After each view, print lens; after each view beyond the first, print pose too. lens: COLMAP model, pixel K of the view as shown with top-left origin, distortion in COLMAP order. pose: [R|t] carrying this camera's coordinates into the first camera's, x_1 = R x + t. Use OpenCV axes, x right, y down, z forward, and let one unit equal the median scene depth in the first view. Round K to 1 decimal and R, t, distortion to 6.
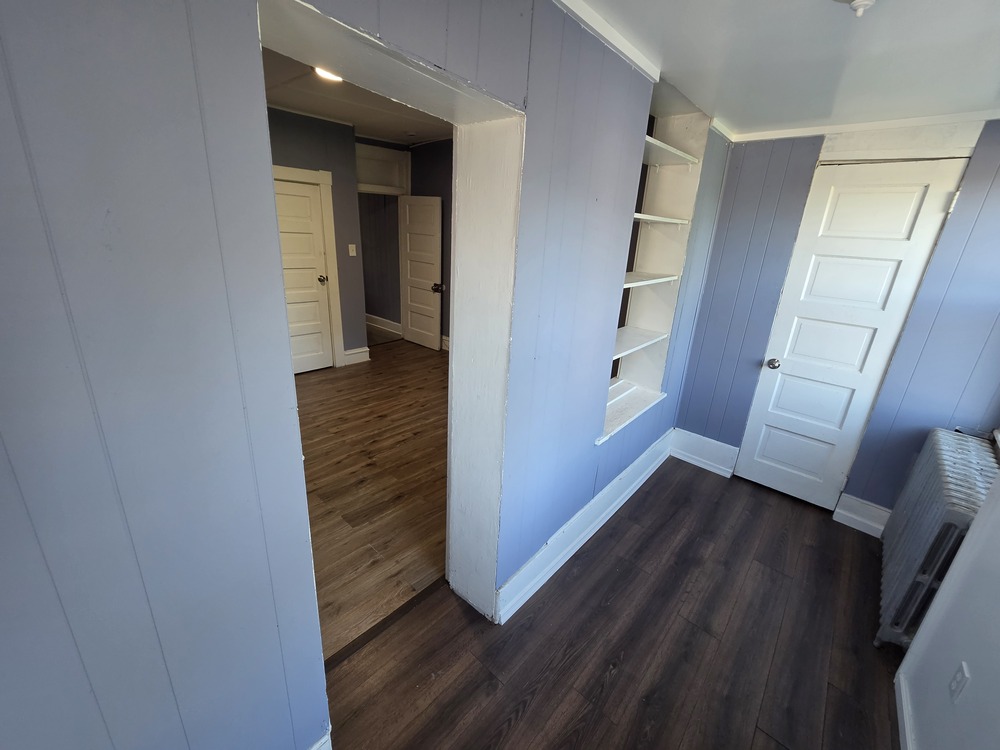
lens RADIAL K [[411.9, 0, 501.2], [0, 411.9, 370.4], [0, 0, 1]] dist [0.003303, 0.000224]
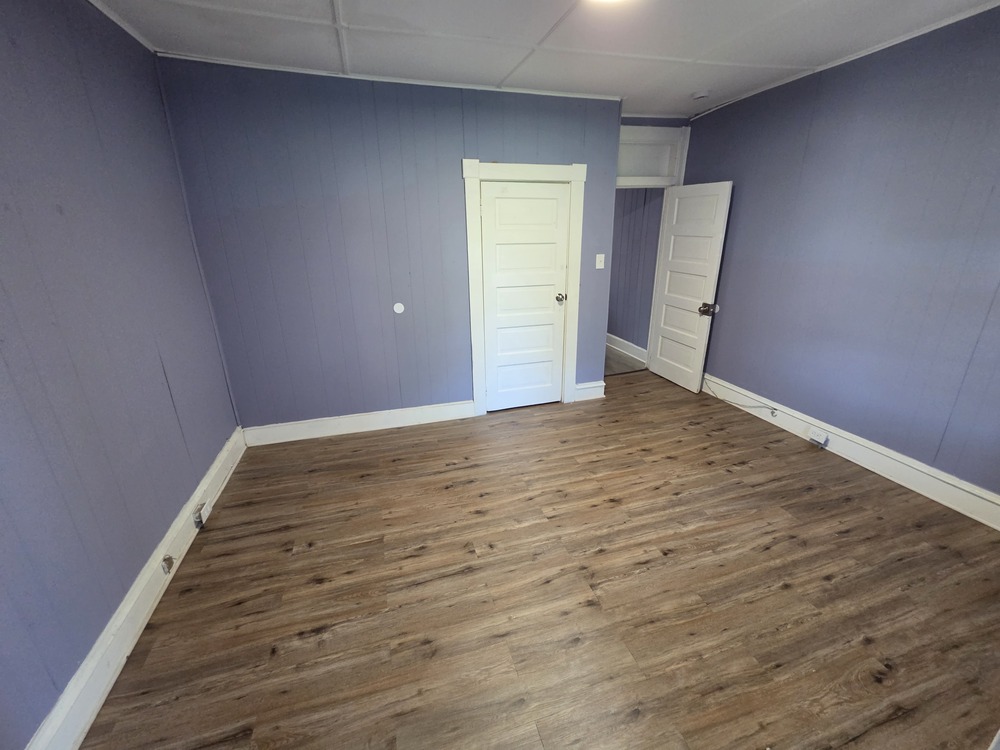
lens RADIAL K [[411.9, 0, 502.8], [0, 411.9, 371.7], [0, 0, 1]] dist [0.003303, 0.000224]
pose [[0.853734, 0.110928, -0.508756, -0.095381], [-0.112878, 0.993238, 0.027143, -0.082483], [0.508327, 0.034254, 0.860483, 0.233088]]
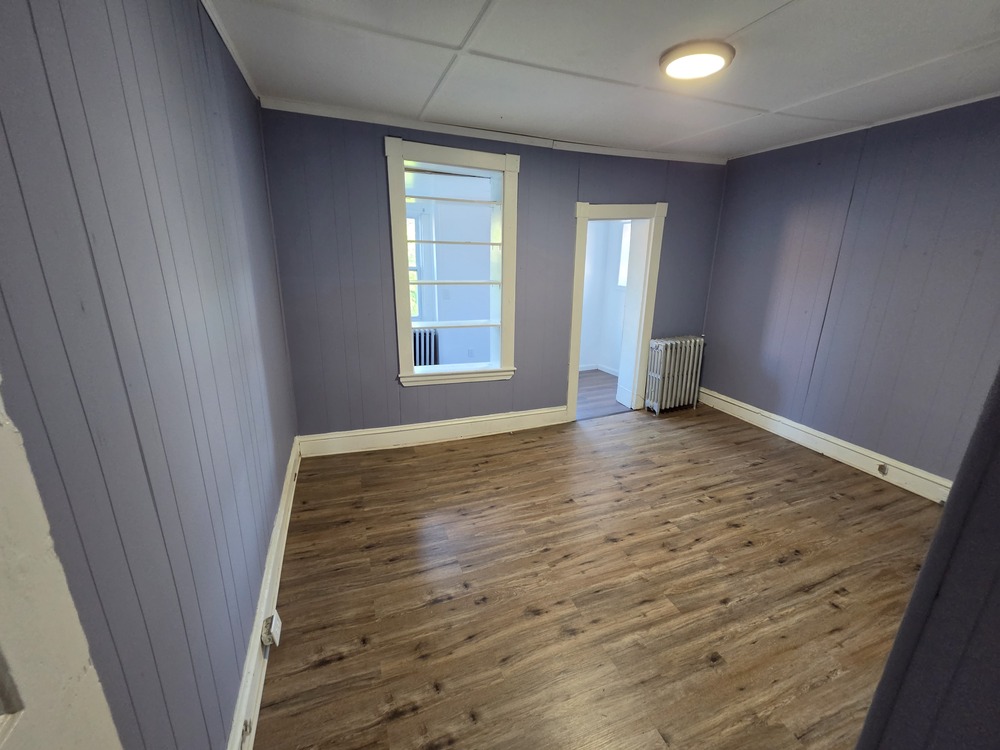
lens RADIAL K [[411.9, 0, 501.2], [0, 411.9, 369.1], [0, 0, 1]] dist [0.003303, 0.000224]
pose [[-0.881618, -0.192957, 0.430717, -0.291242], [0.091487, 0.825427, 0.557046, -0.411812], [-0.463011, 0.530507, -0.710059, 1.124919]]
